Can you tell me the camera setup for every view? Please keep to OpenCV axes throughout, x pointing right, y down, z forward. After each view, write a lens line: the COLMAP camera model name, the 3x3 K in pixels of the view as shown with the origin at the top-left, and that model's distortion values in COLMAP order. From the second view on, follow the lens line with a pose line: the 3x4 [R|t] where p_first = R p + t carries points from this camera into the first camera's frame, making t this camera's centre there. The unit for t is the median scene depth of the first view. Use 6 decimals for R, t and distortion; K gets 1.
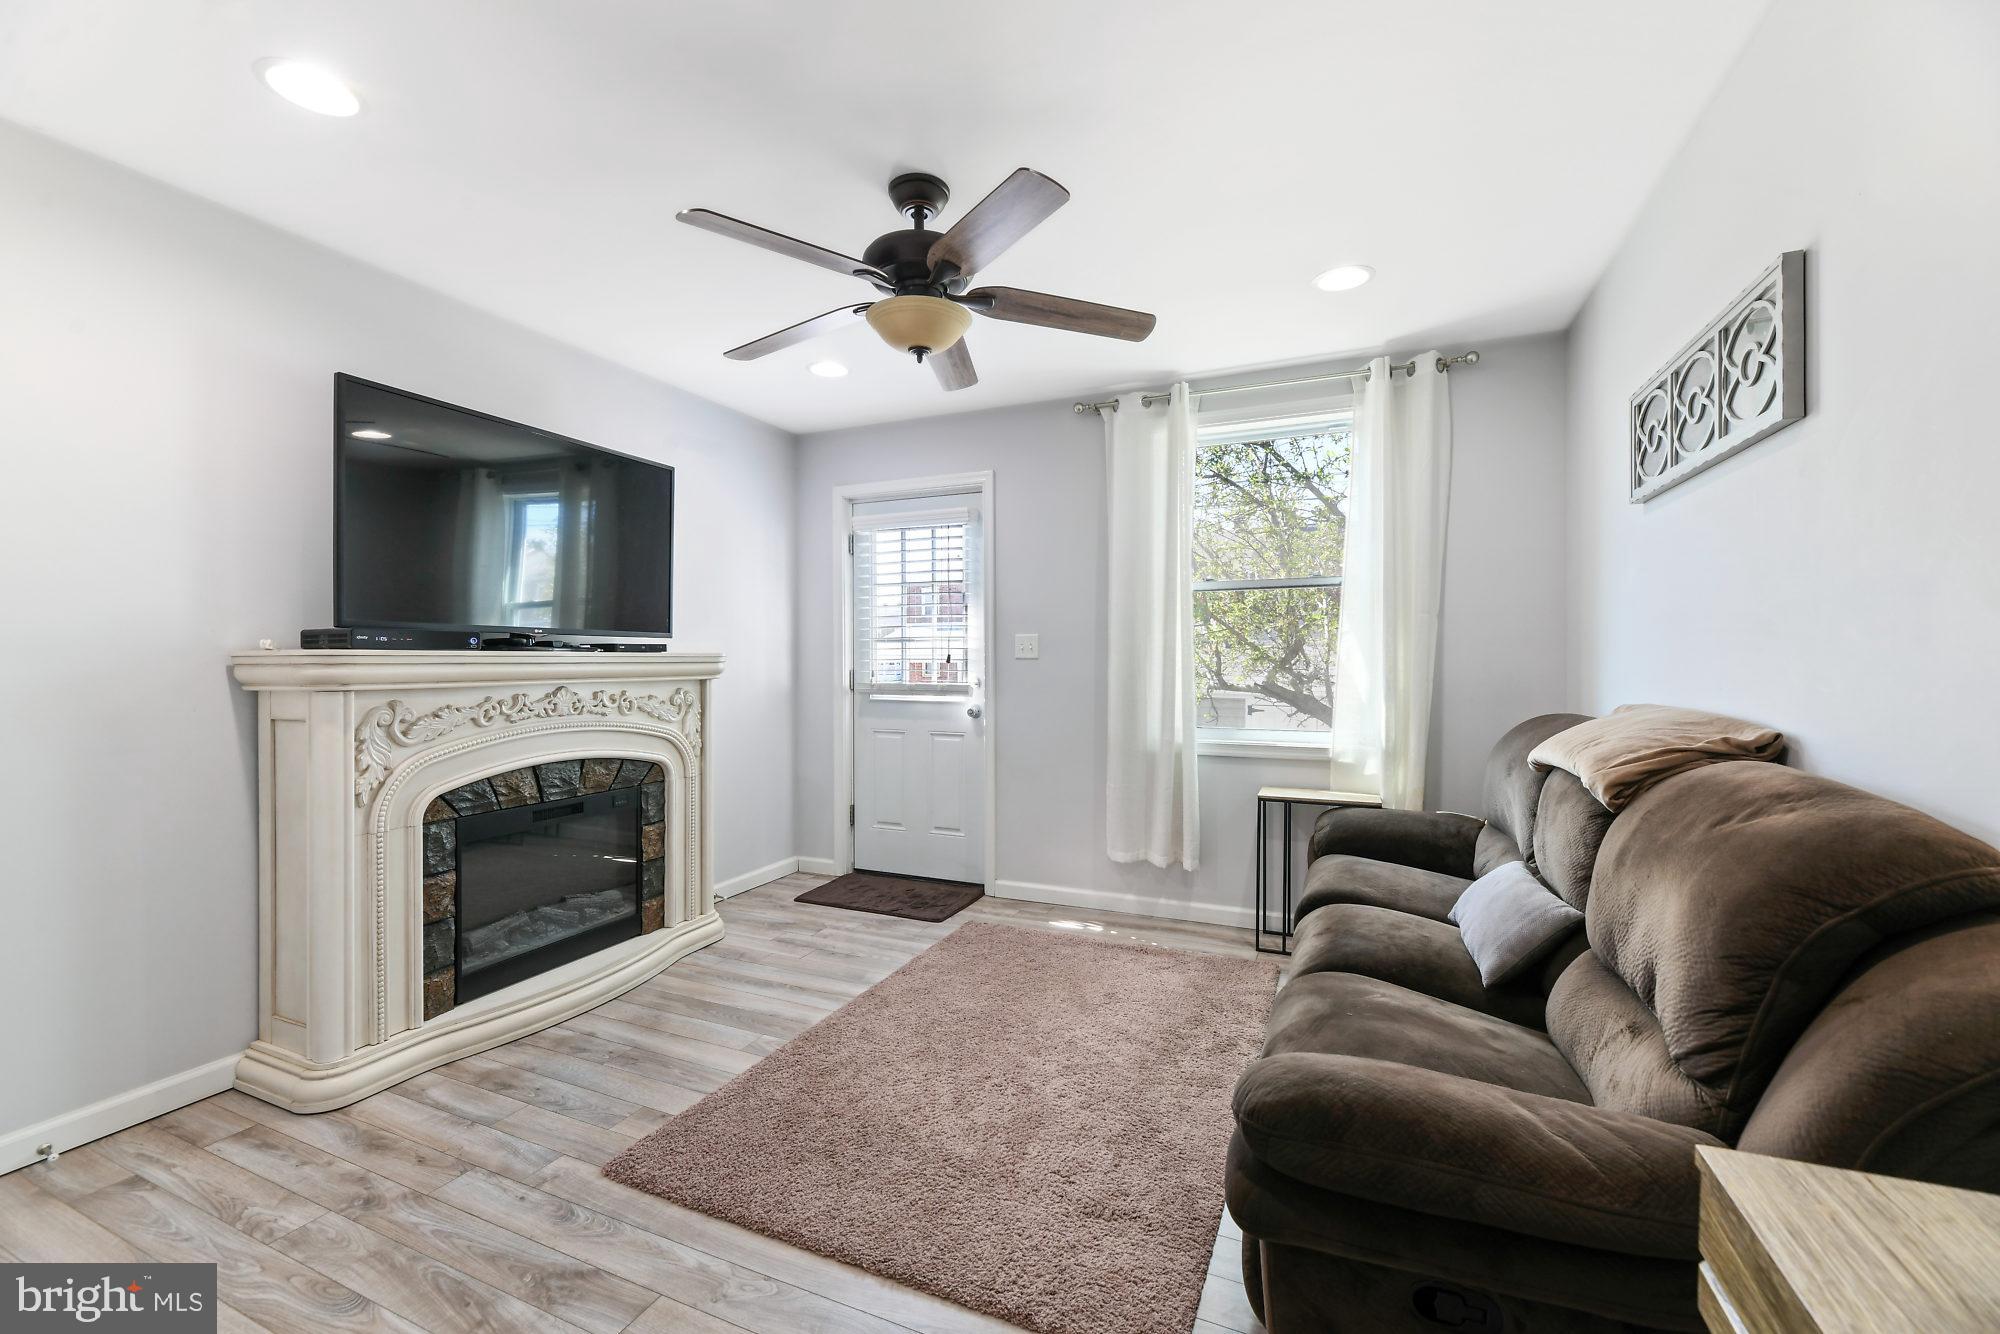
lens RADIAL K [[826.1, 0, 992.9], [0, 826.1, 662.0], [0, 0, 1]] dist [-0.002463, -0.001892]
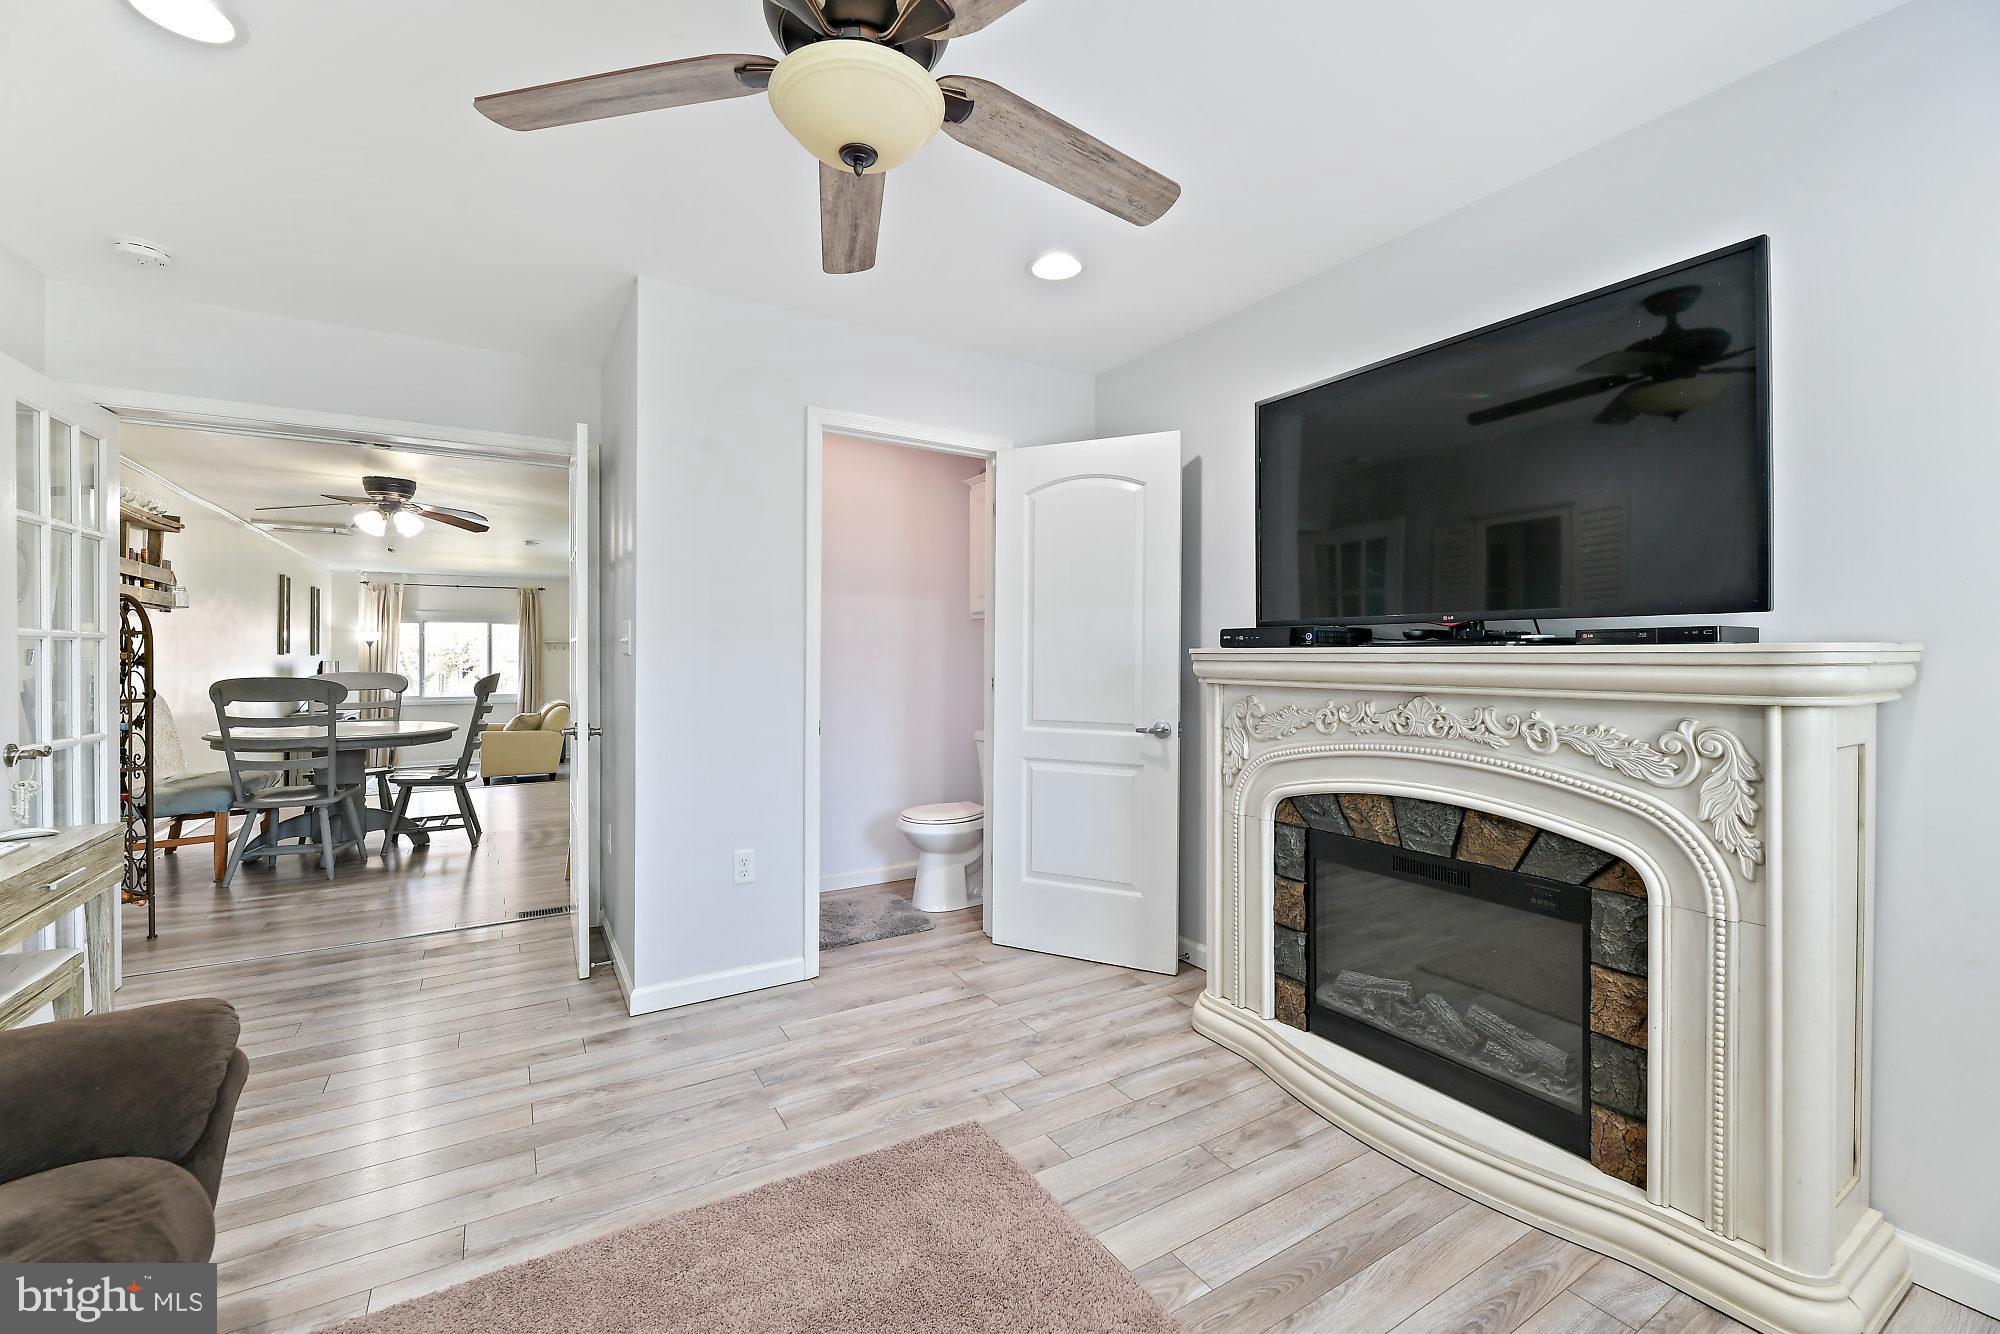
lens RADIAL K [[826.1, 0, 1010.0], [0, 826.1, 657.6], [0, 0, 1]] dist [-0.002463, -0.001892]
pose [[-0.566844, 0.003637, -0.823817, 0.297796], [-0.003874, 0.999967, 0.007080, -0.007453], [0.823816, 0.007205, -0.566811, 1.233323]]
